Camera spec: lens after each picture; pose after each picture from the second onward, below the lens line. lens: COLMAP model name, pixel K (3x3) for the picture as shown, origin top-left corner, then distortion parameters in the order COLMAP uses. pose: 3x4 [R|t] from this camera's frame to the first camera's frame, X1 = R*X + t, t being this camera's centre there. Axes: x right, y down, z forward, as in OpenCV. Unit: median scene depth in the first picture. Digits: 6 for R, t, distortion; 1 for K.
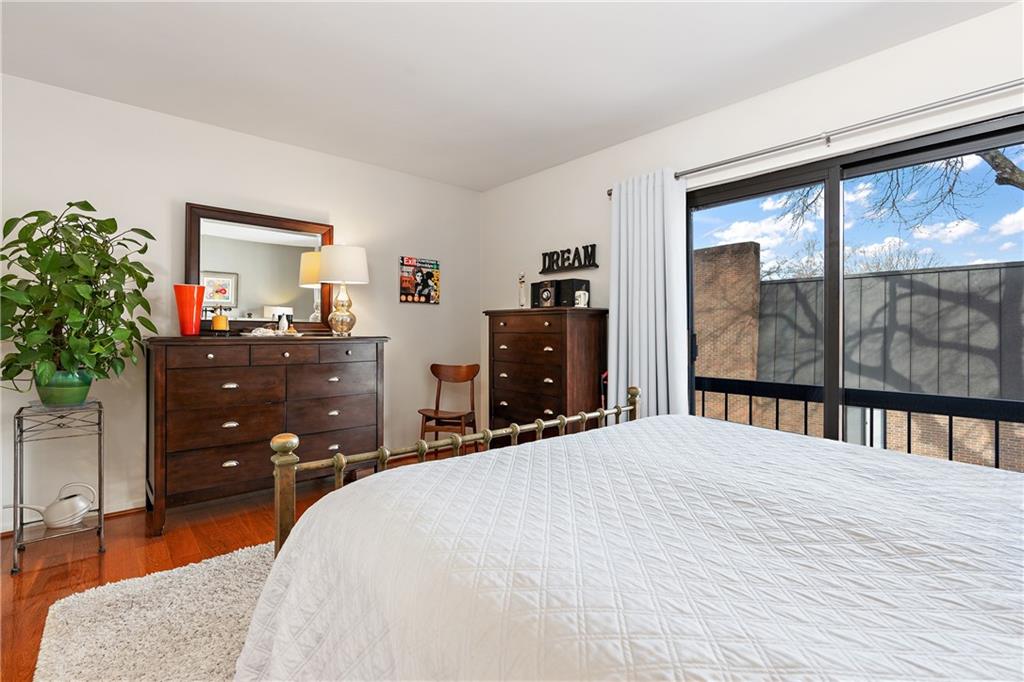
lens RADIAL K [[463.8, 0, 512.6], [0, 463.8, 335.3], [0, 0, 1]] dist [-0.009988, 0.002995]
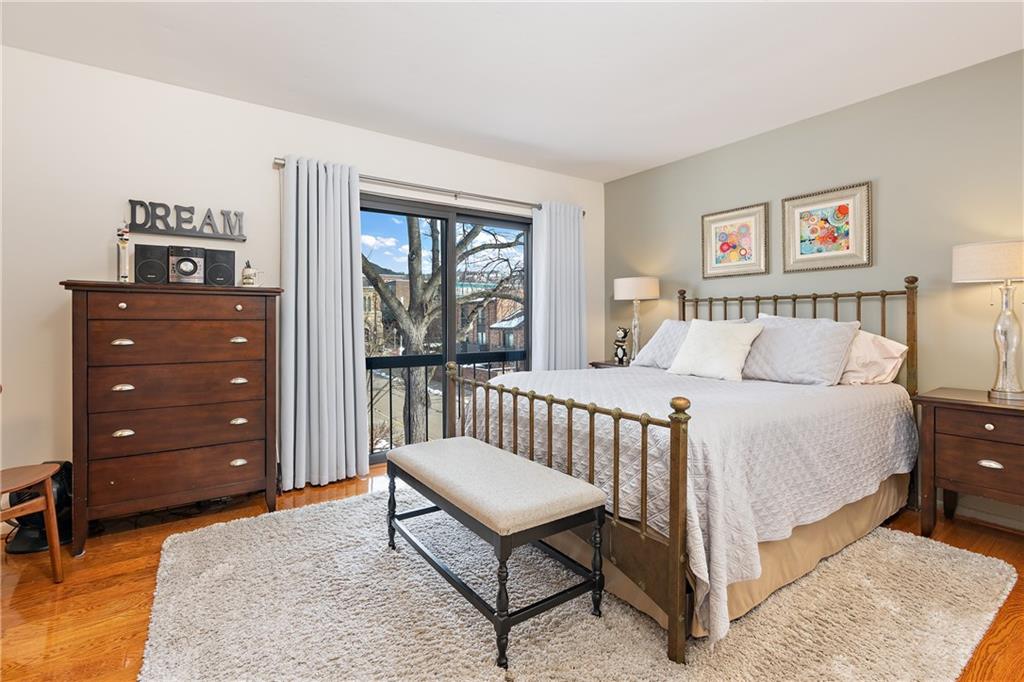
lens RADIAL K [[463.8, 0, 512.4], [0, 463.8, 332.4], [0, 0, 1]] dist [-0.009988, 0.002995]
pose [[0.103705, -0.023089, 0.994340, -0.561222], [0.004310, 0.999732, 0.022765, -0.000254], [-0.994599, 0.001924, 0.103777, 0.406119]]
